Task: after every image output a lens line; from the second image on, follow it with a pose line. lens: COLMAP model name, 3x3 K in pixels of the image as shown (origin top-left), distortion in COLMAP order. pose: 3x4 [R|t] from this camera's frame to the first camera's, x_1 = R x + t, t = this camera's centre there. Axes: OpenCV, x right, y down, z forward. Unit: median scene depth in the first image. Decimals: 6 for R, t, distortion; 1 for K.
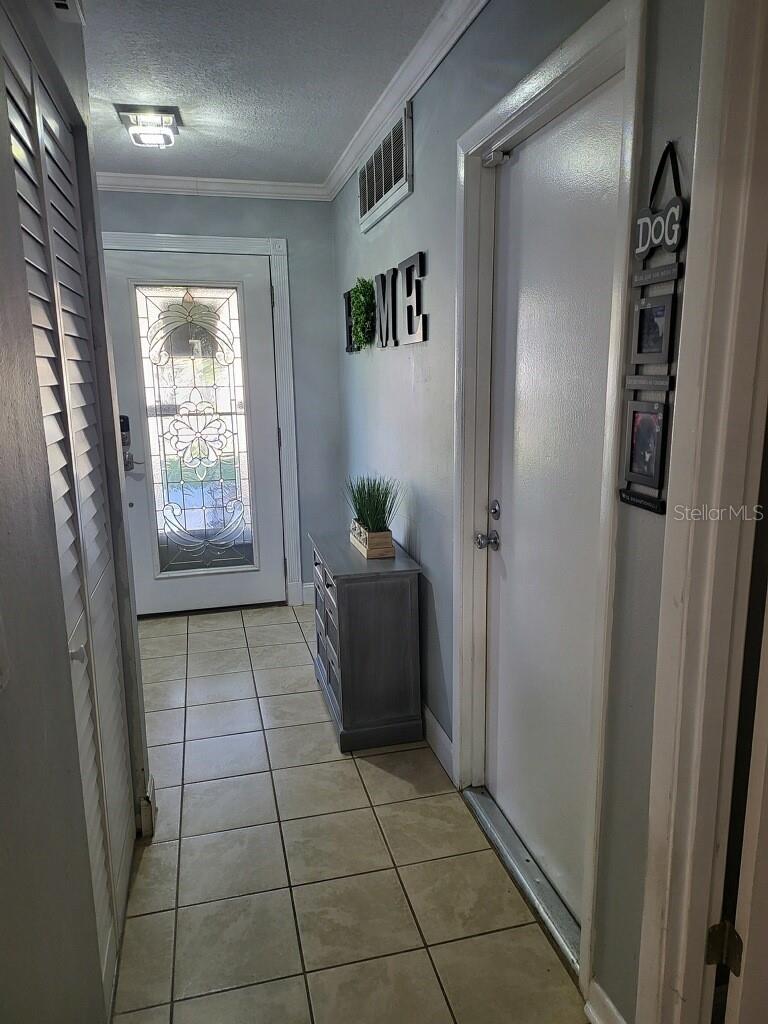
lens RADIAL K [[715.2, 0, 386.6], [0, 715.2, 512.7], [0, 0, 1]] dist [0.047052, -0.036499]
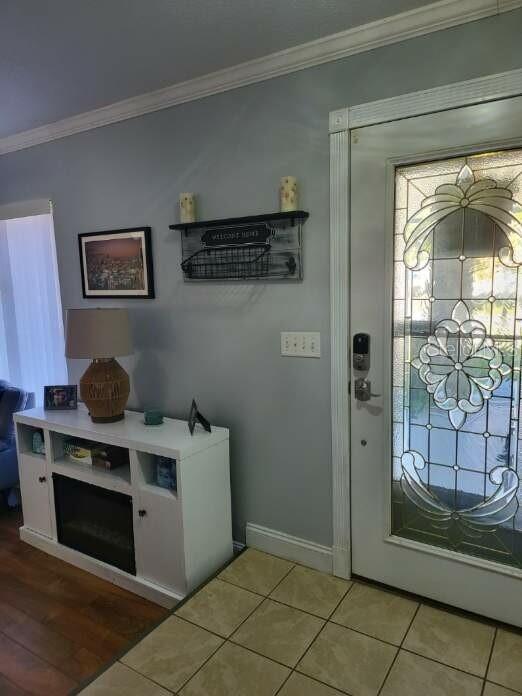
lens RADIAL K [[486.1, 0, 262.8], [0, 486.1, 350.8], [0, 0, 1]] dist [0.047052, -0.036499]
pose [[0.687960, 0.099501, -0.718895, -0.051187], [-0.134402, 0.990890, 0.008529, -0.103430], [0.713195, 0.090753, 0.695066, 0.535730]]
